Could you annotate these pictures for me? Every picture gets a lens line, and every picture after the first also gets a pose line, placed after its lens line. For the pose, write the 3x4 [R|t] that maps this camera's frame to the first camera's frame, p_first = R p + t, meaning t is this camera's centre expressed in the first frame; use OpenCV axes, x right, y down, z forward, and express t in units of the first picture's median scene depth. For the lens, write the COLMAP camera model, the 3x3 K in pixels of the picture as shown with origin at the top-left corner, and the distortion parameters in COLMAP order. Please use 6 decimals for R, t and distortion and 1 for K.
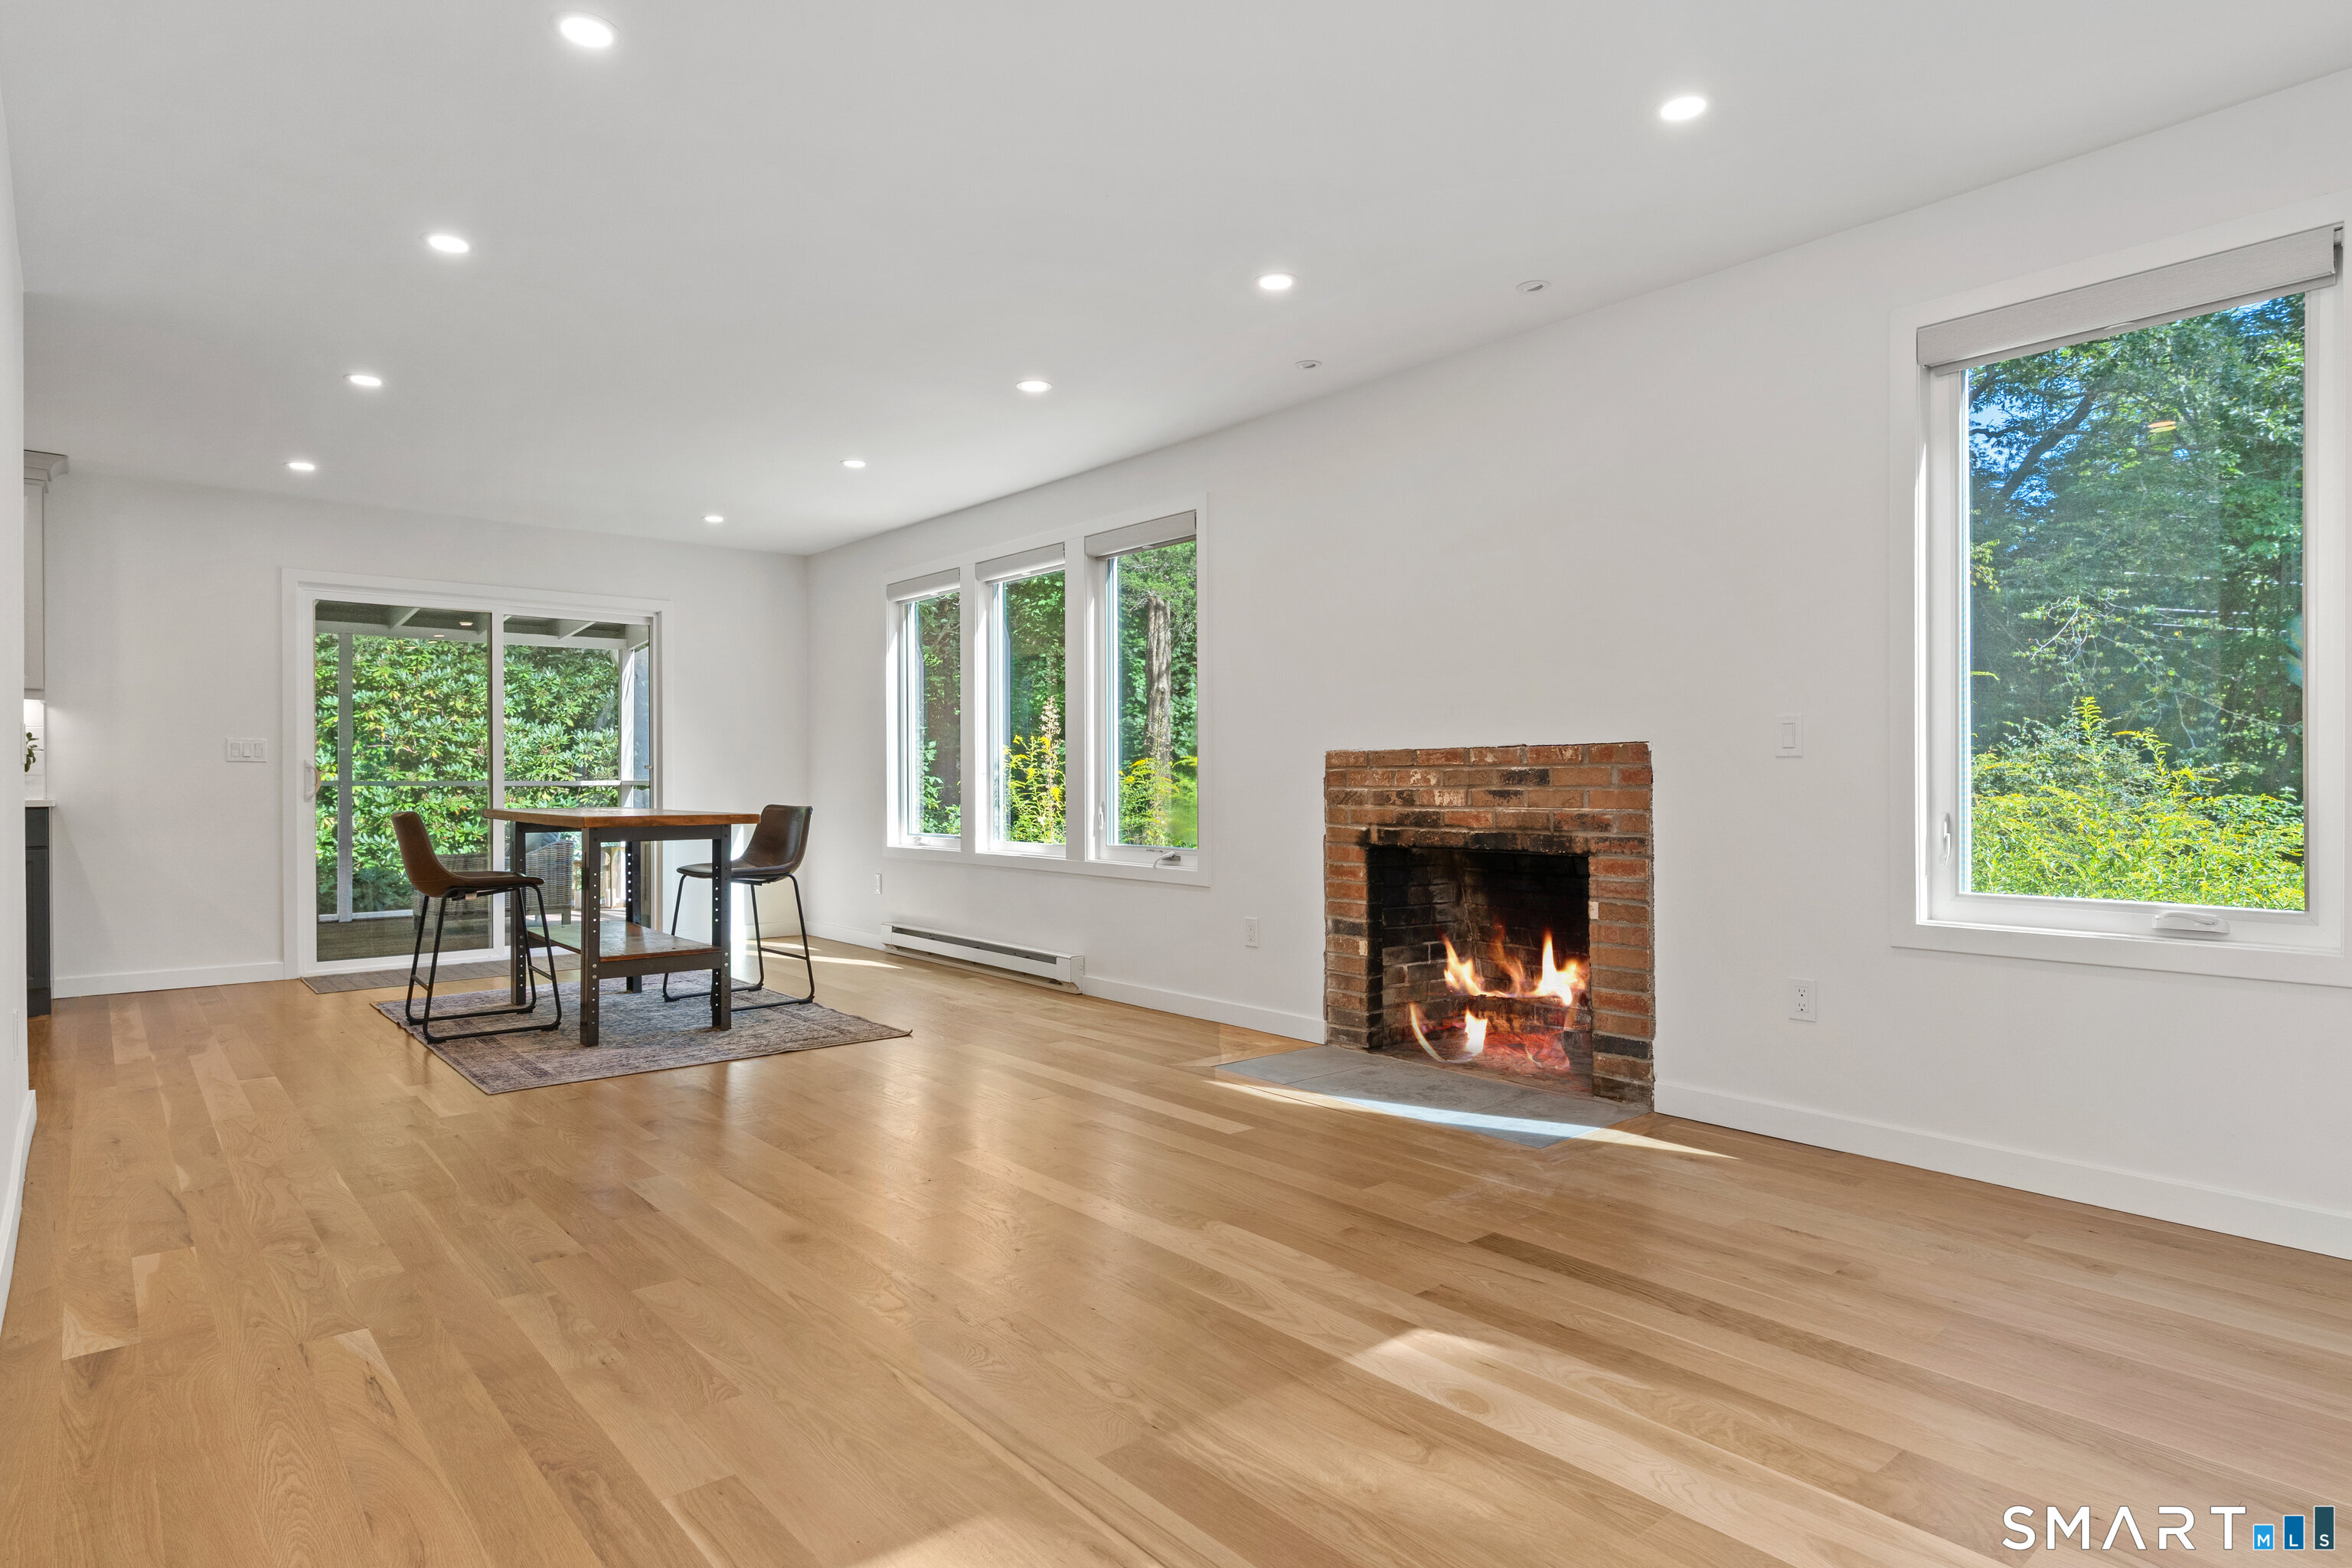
lens RADIAL K [[1260.0, 0, 1169.7], [0, 1260.0, 792.3], [0, 0, 1]] dist [-0.002430, 0.000179]
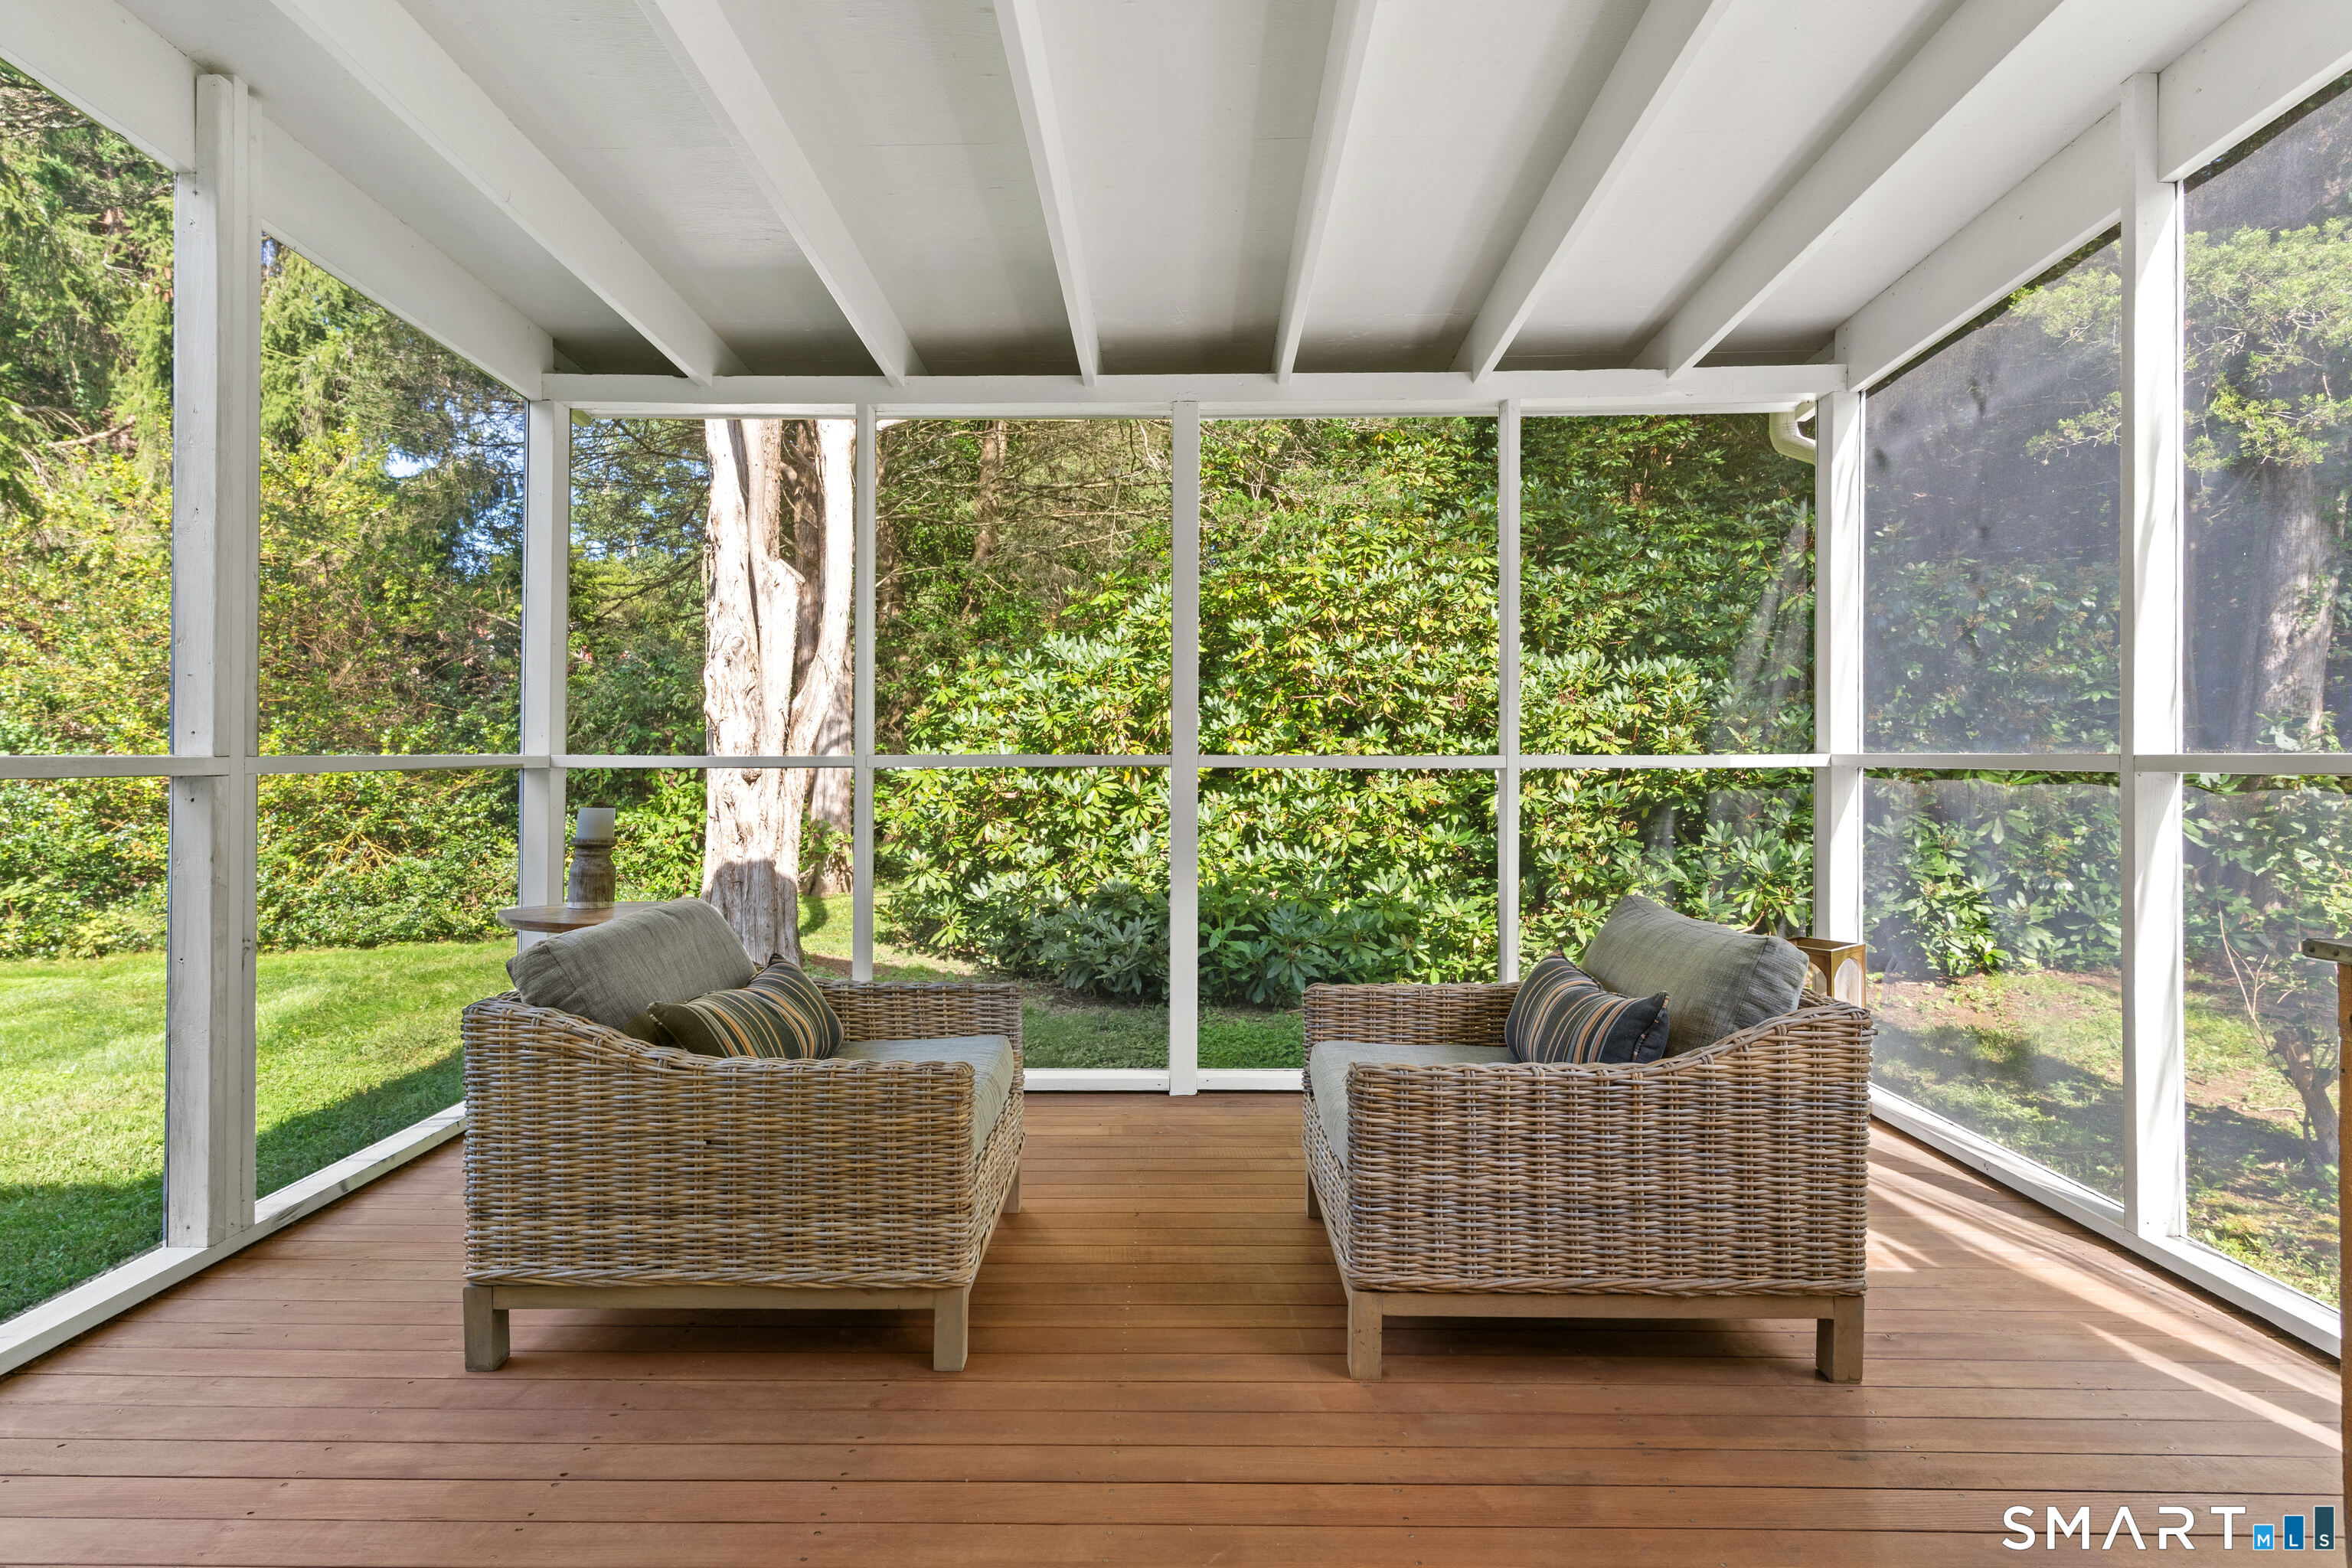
lens RADIAL K [[1145.2, 0, 1171.5], [0, 1145.2, 747.0], [0, 0, 1]] dist [0.000005, -0.000004]
pose [[0.747857, -0.003810, -0.663849, -0.873720], [-0.004189, 0.999937, -0.010459, -0.017009], [0.663846, 0.010603, 0.747794, 1.529792]]
